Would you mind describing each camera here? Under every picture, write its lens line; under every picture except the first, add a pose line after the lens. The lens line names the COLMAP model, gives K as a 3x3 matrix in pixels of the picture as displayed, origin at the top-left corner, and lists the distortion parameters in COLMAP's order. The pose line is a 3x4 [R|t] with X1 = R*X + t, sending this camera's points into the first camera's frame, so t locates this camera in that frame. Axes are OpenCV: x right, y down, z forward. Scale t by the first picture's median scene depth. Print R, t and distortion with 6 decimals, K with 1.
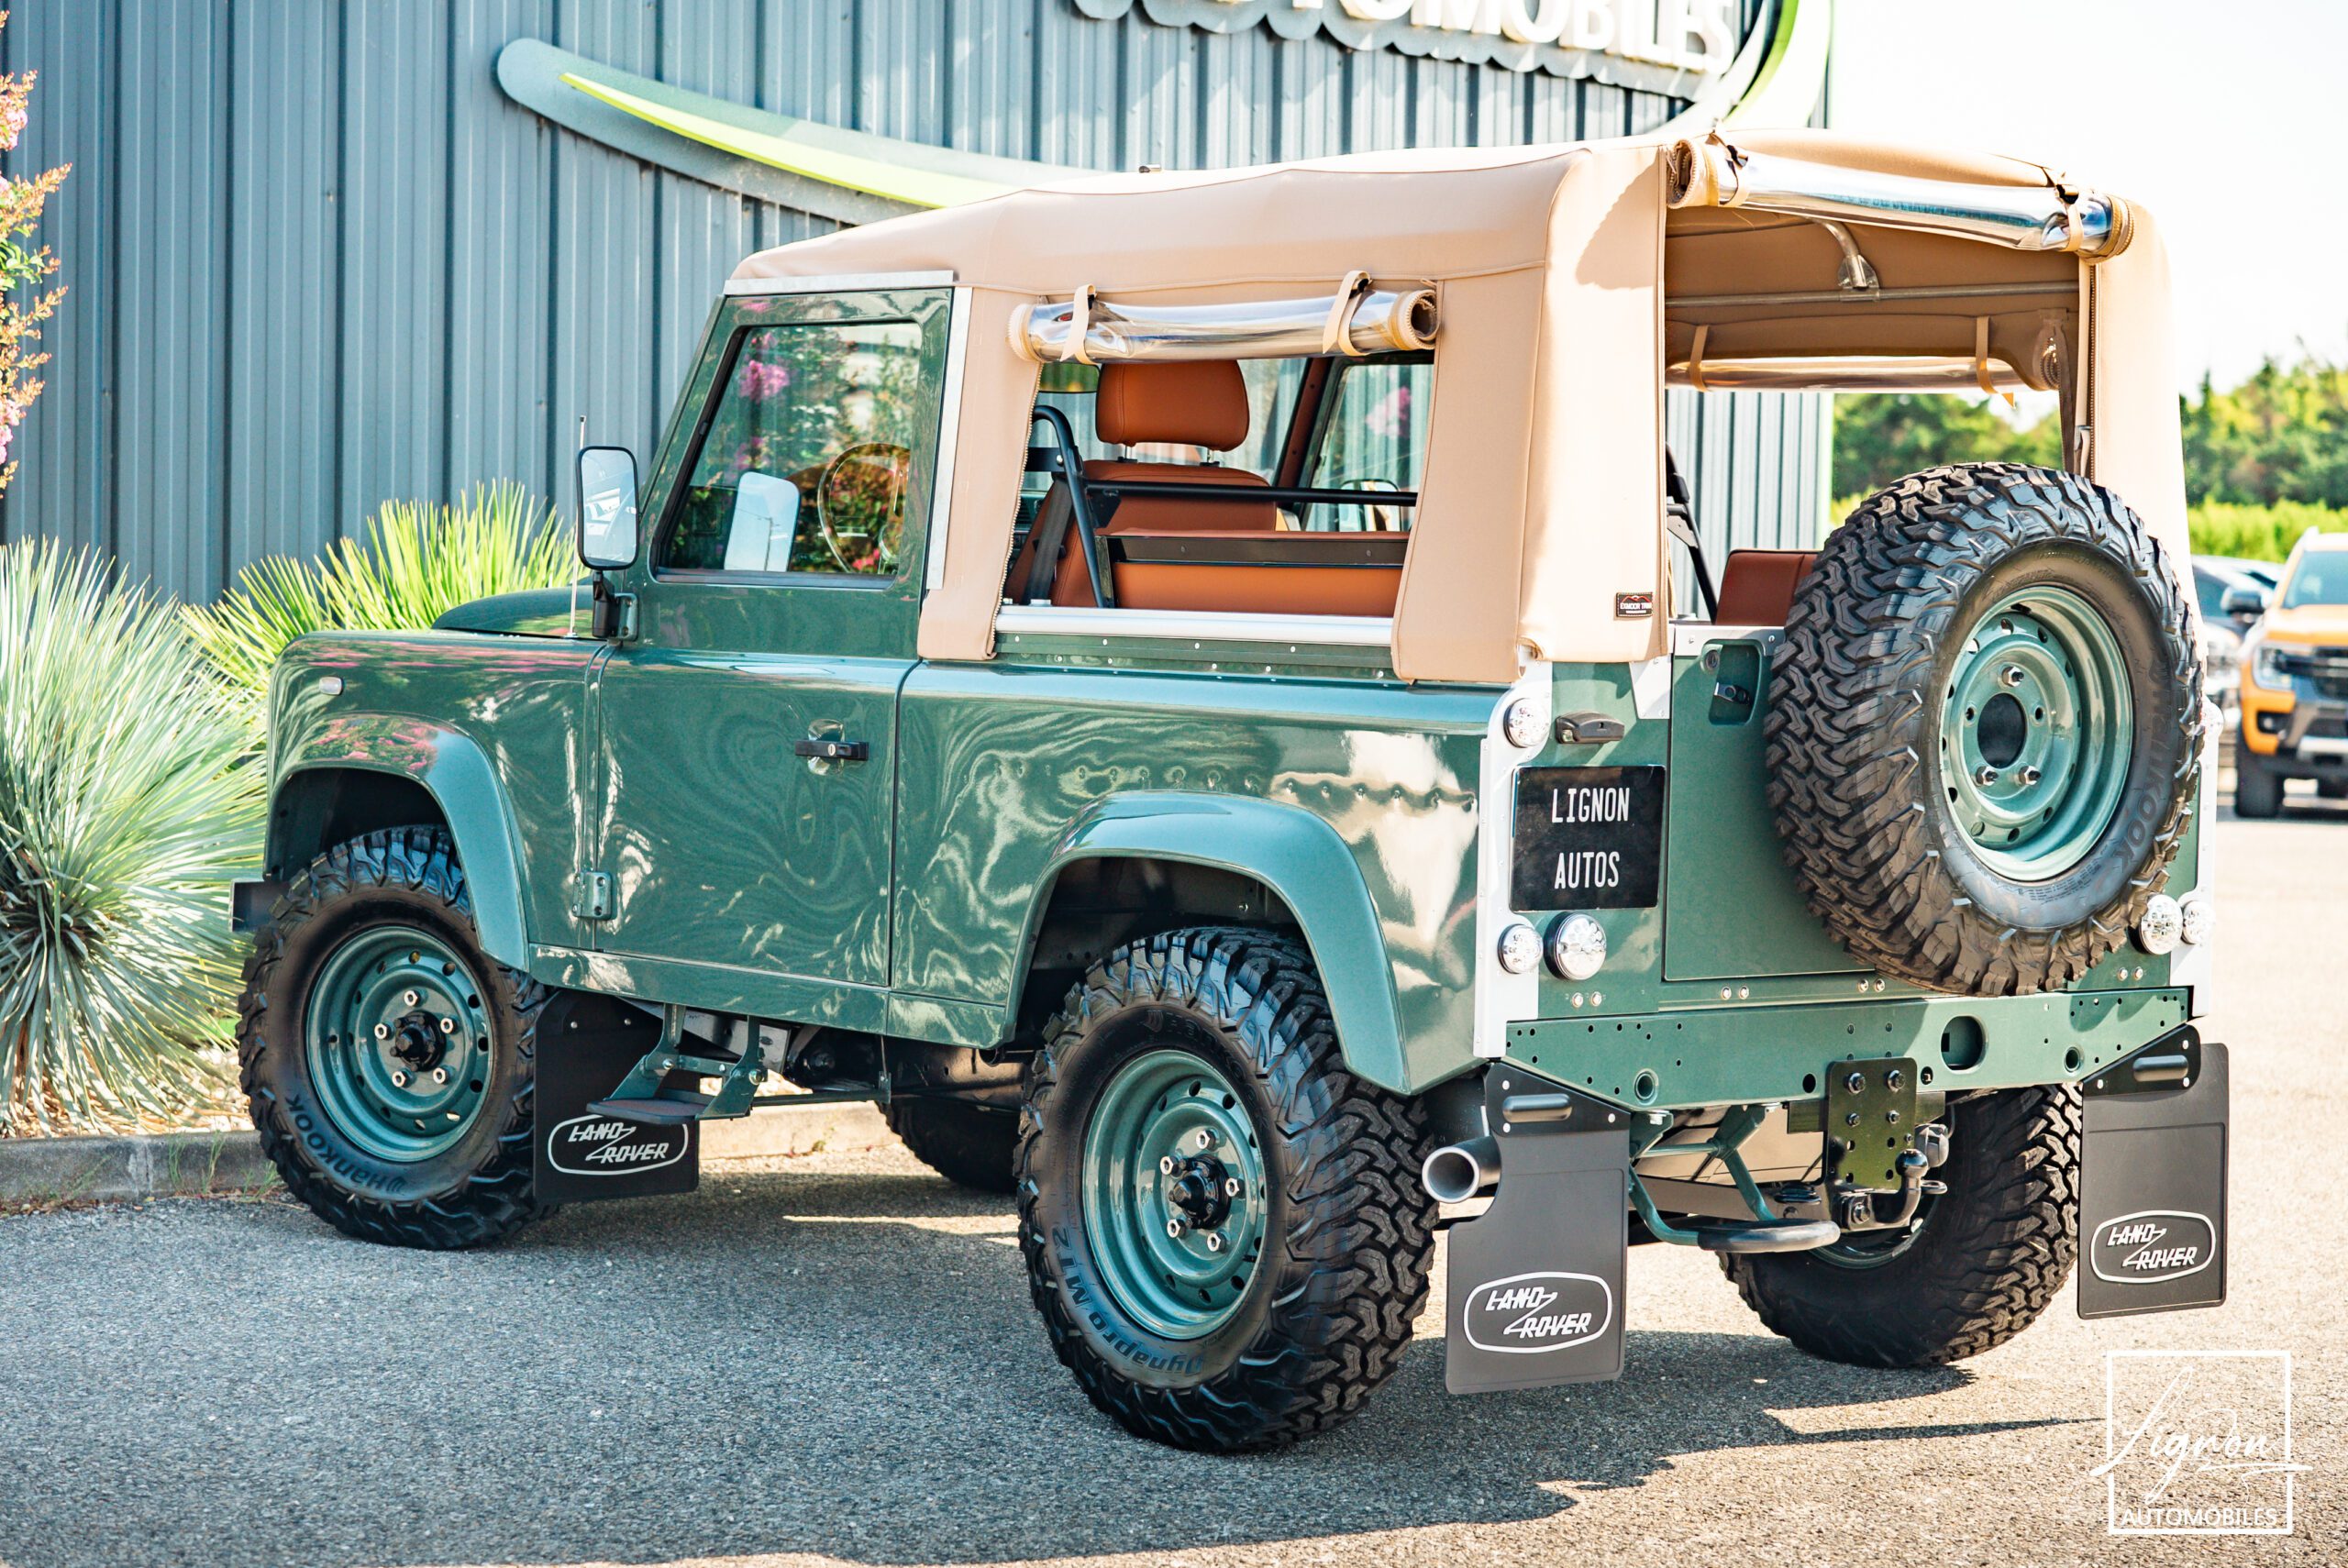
lens RADIAL K [[5079.9, 0, 1180.6], [0, 5079.9, 816.6], [0, 0, 1]] dist [-0.073480, 0.925376]
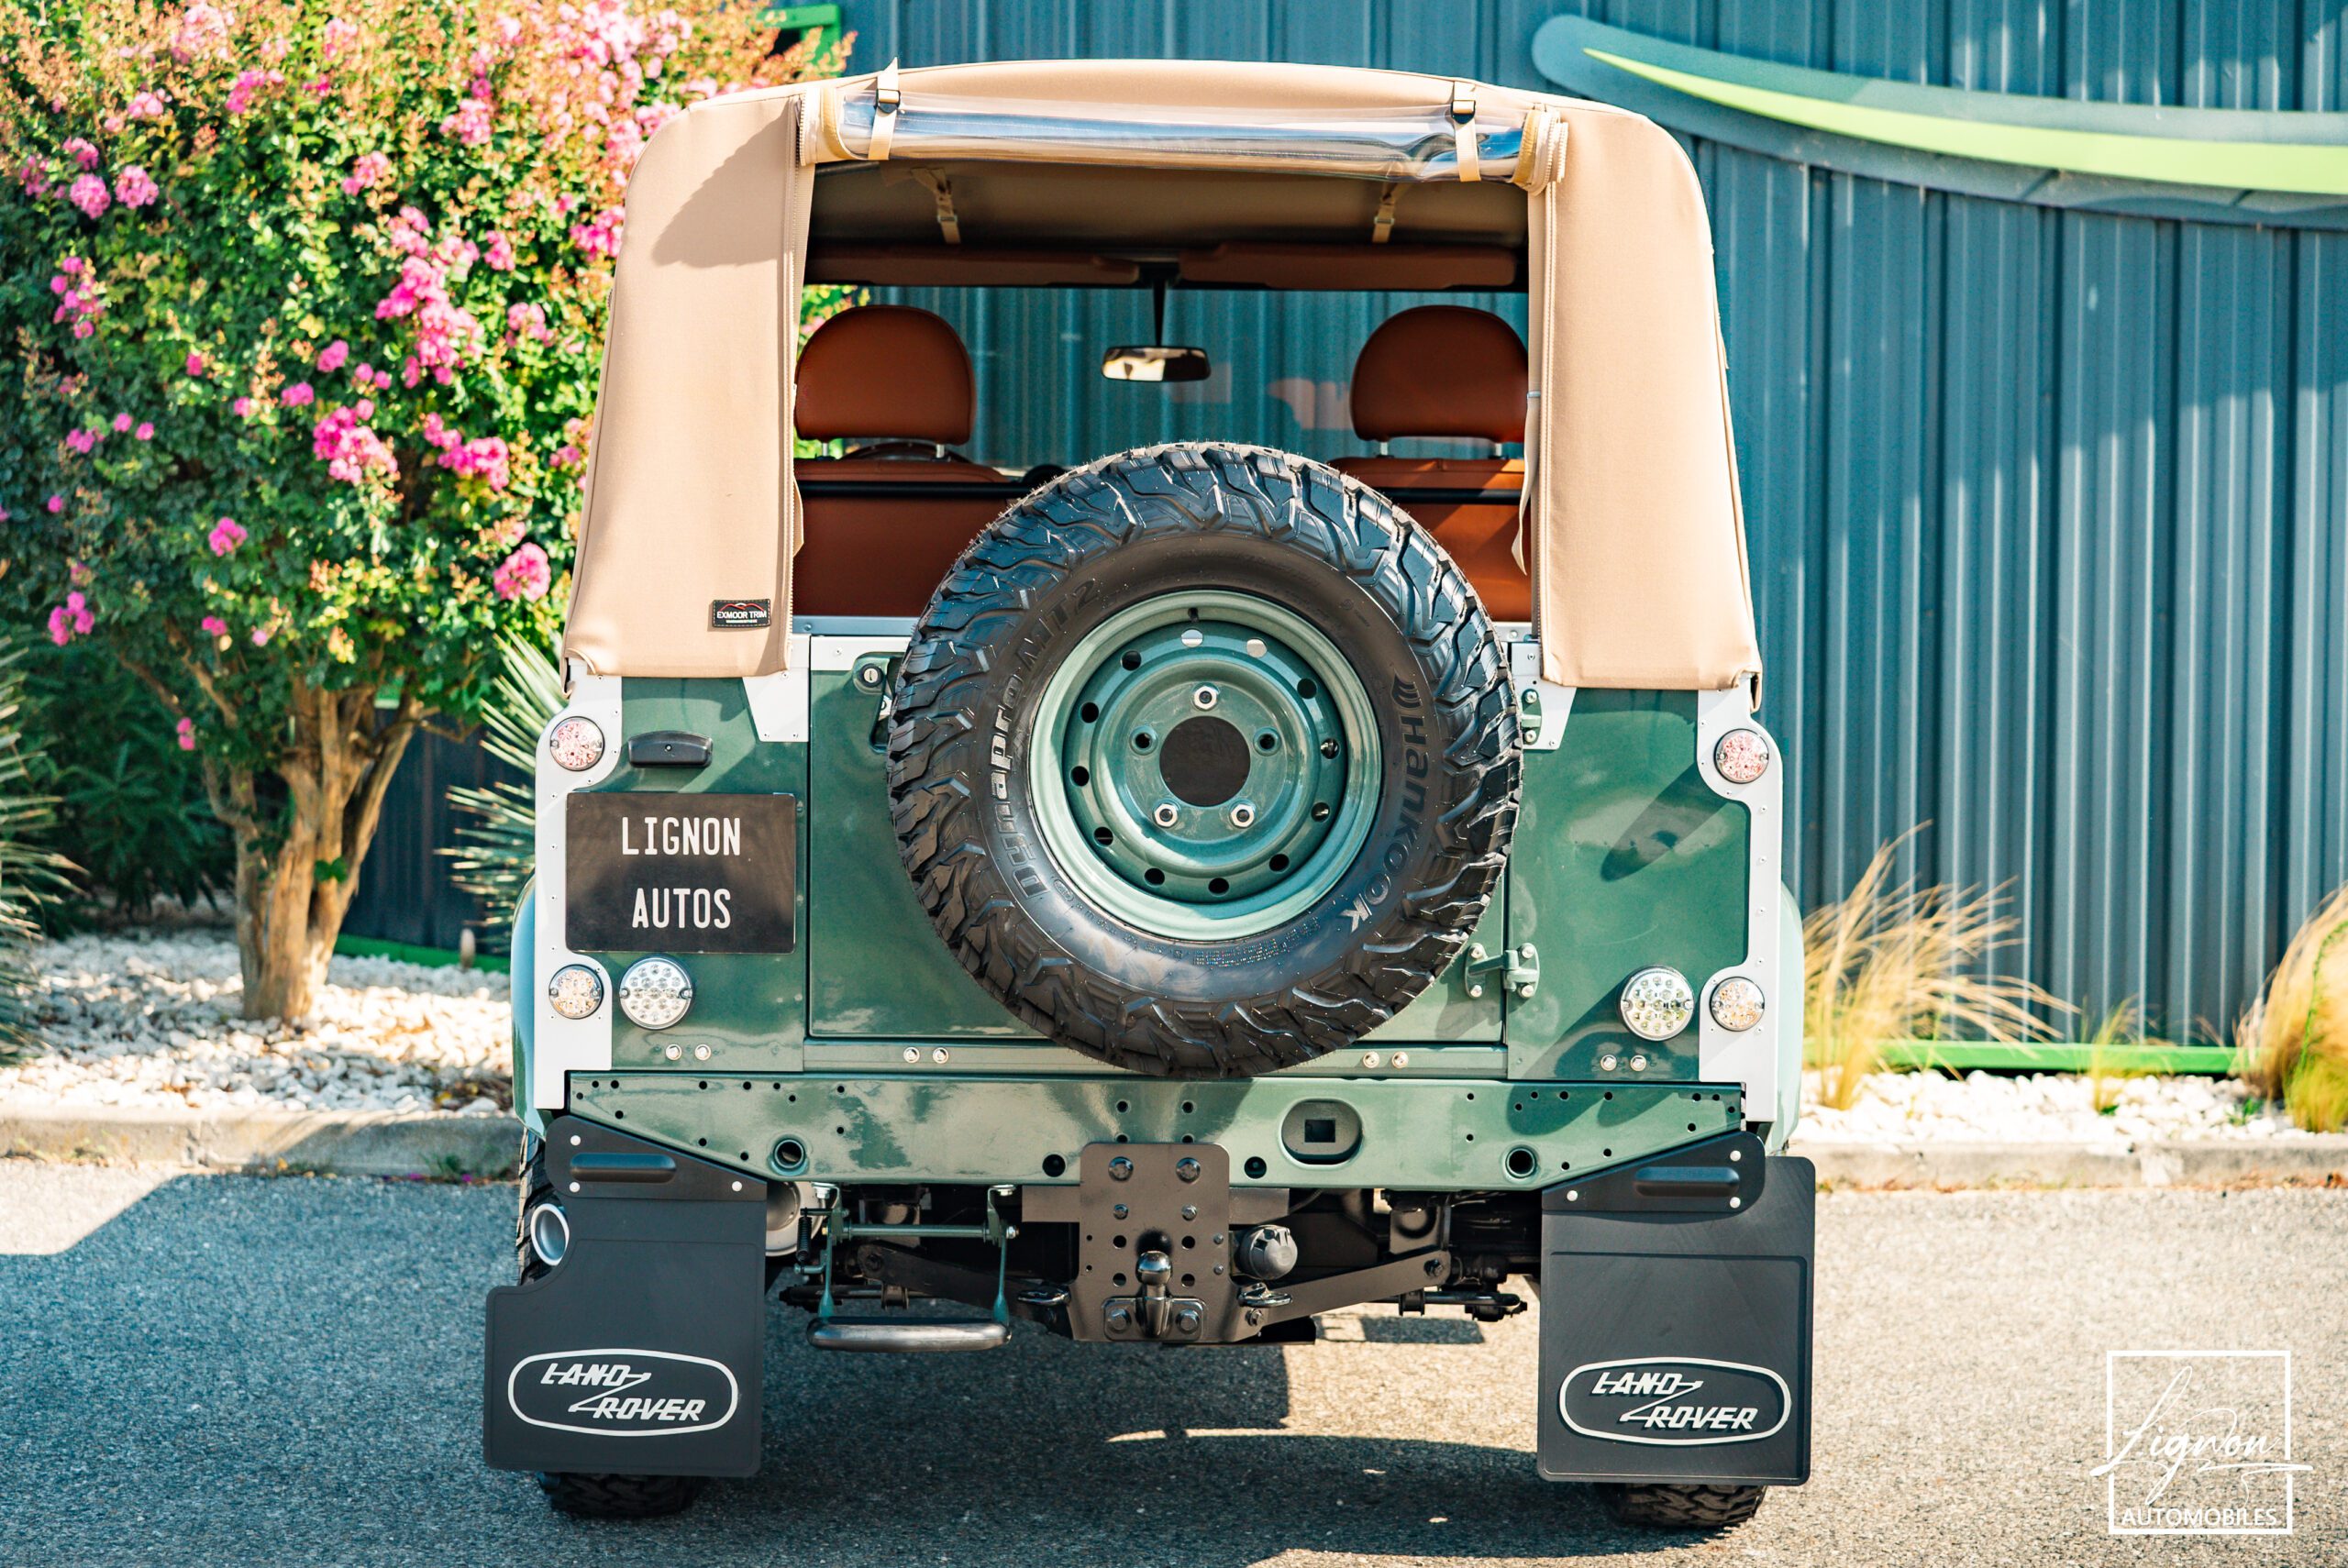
lens RADIAL K [[4984.0, 0, 1100.7], [0, 4984.0, 820.1], [0, 0, 1]] dist [0.002882, 0.038150]
pose [[0.762927, 0.024847, -0.646007, 0.665370], [-0.022240, 0.999678, 0.012185, -0.016500], [0.646102, 0.005071, 0.763234, 0.349432]]
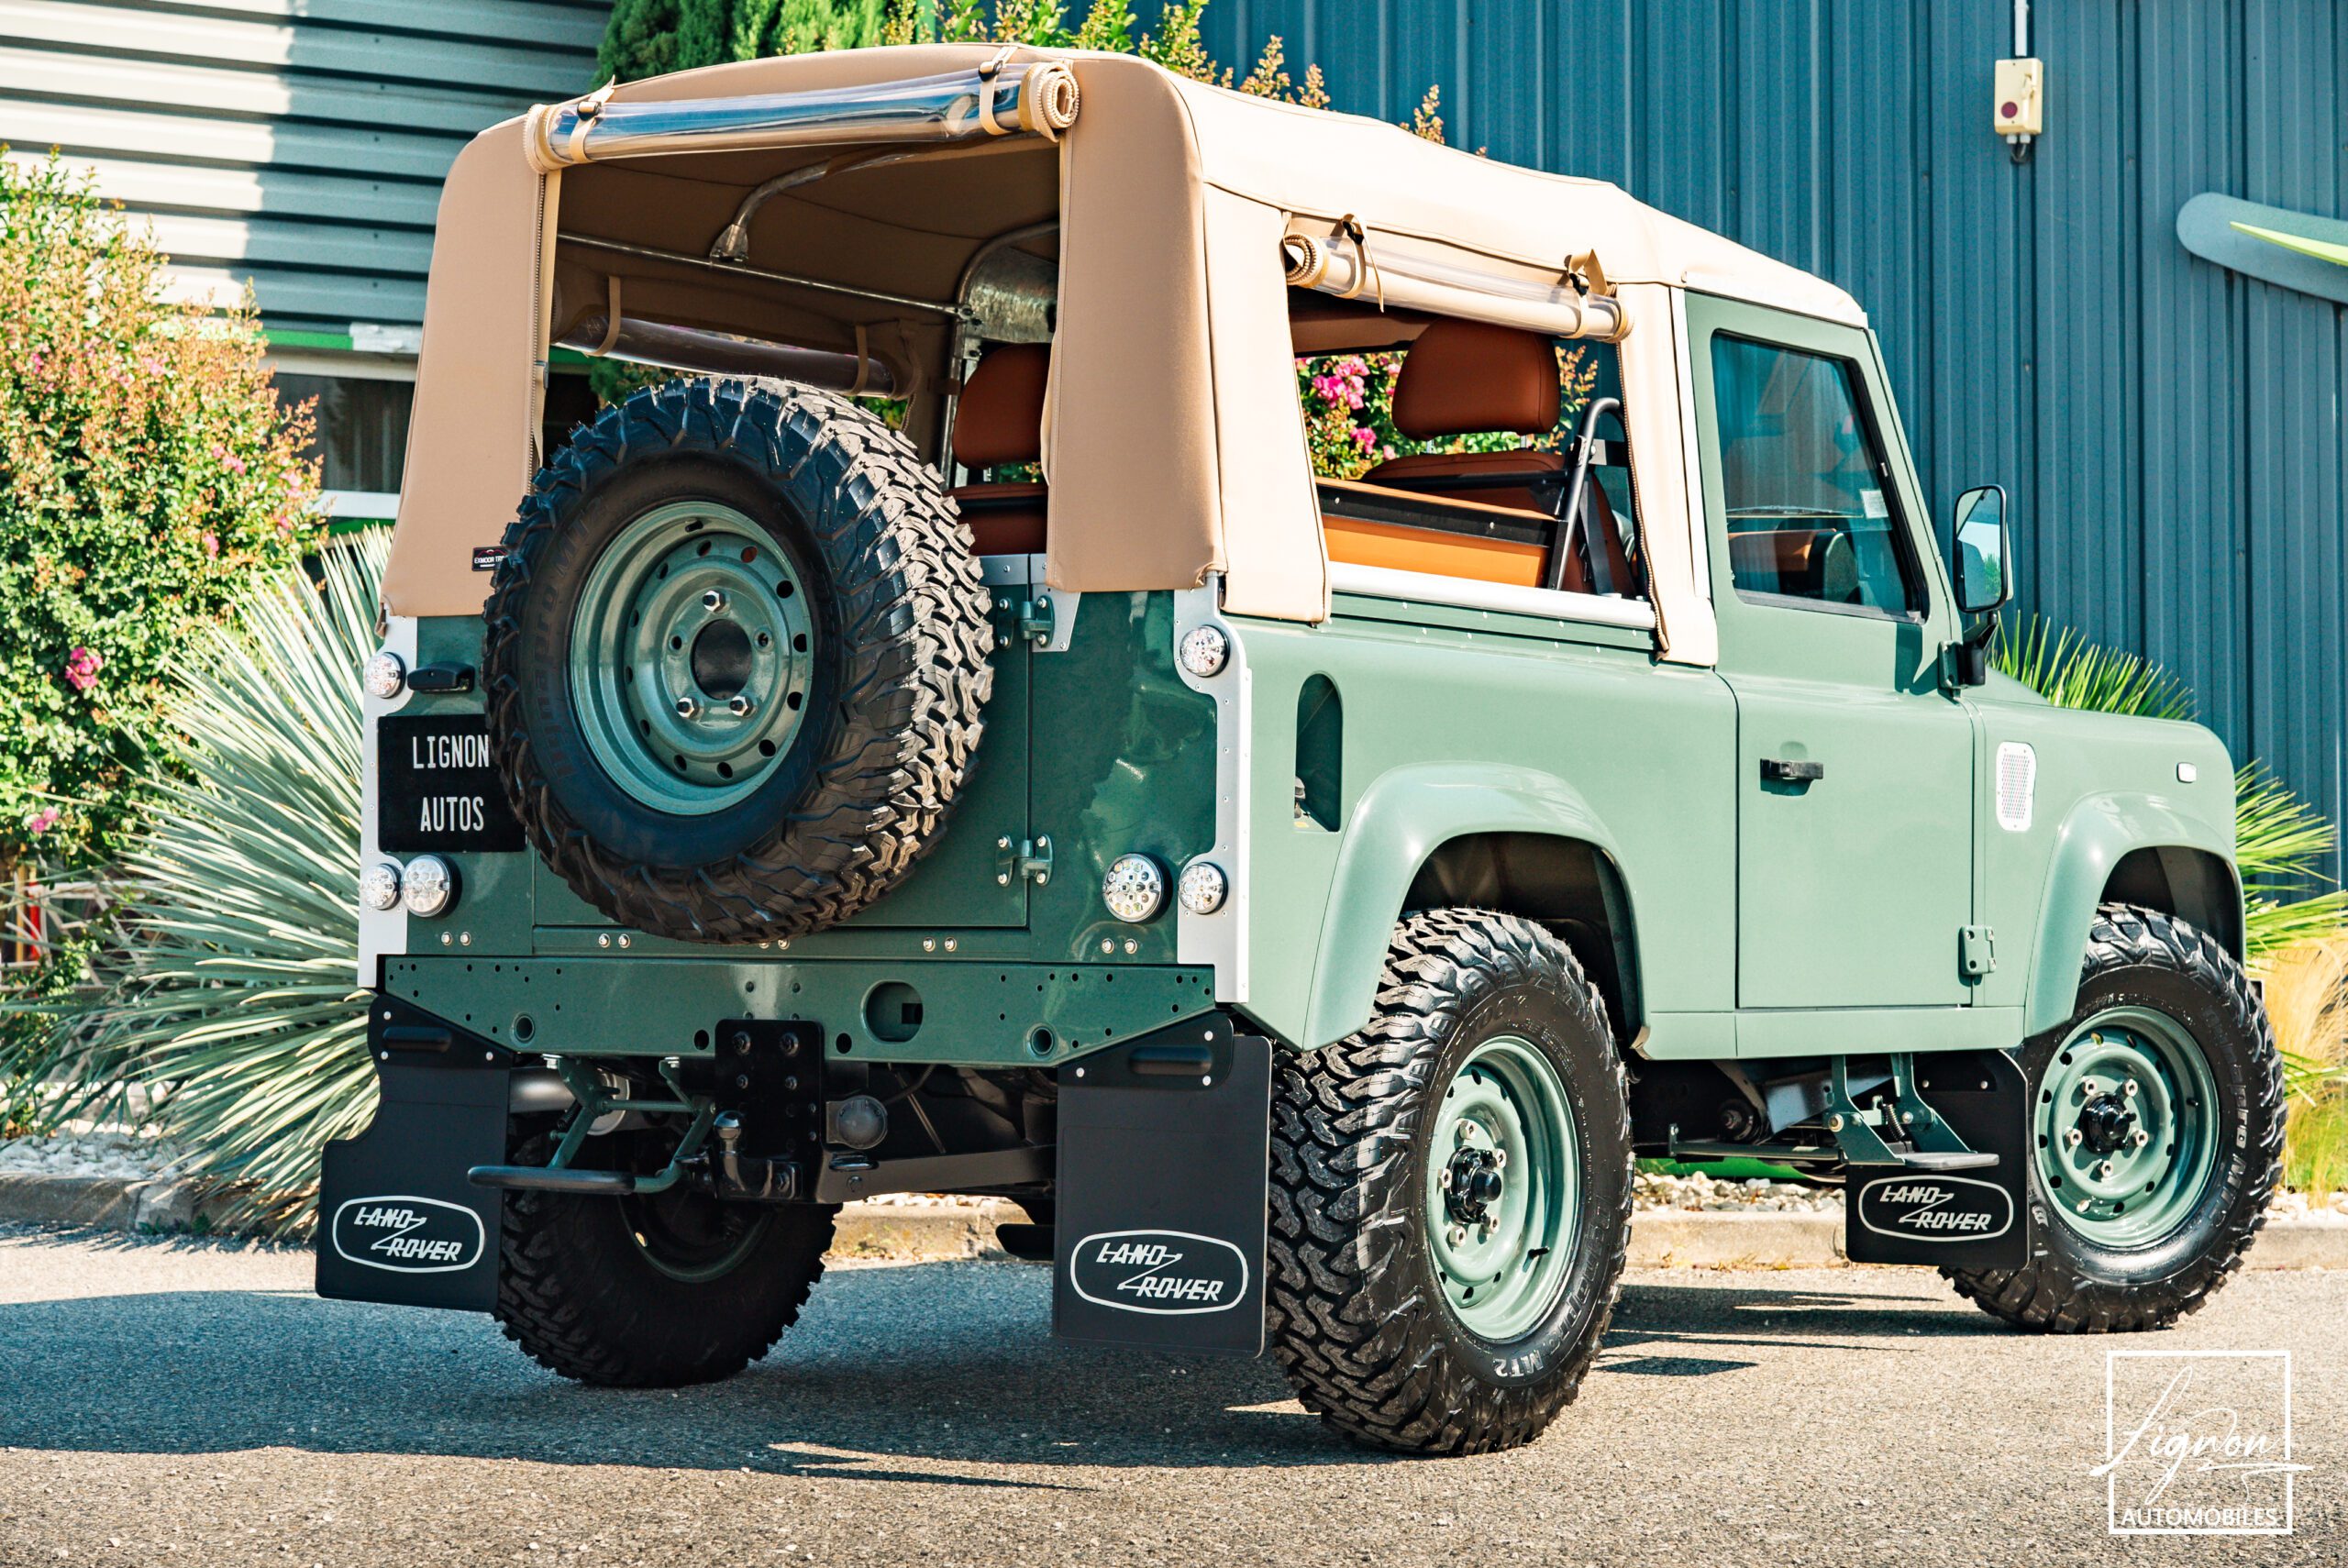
lens RADIAL K [[5045.6, 0, 1174.0], [0, 5045.6, 784.0], [0, 0, 1]] dist [0.033907, 0.341692]
pose [[0.272658, -0.052092, -0.960700, 1.053975], [-0.048823, 0.996497, -0.067890, 0.063694], [0.960872, 0.065415, 0.269159, 0.809588]]
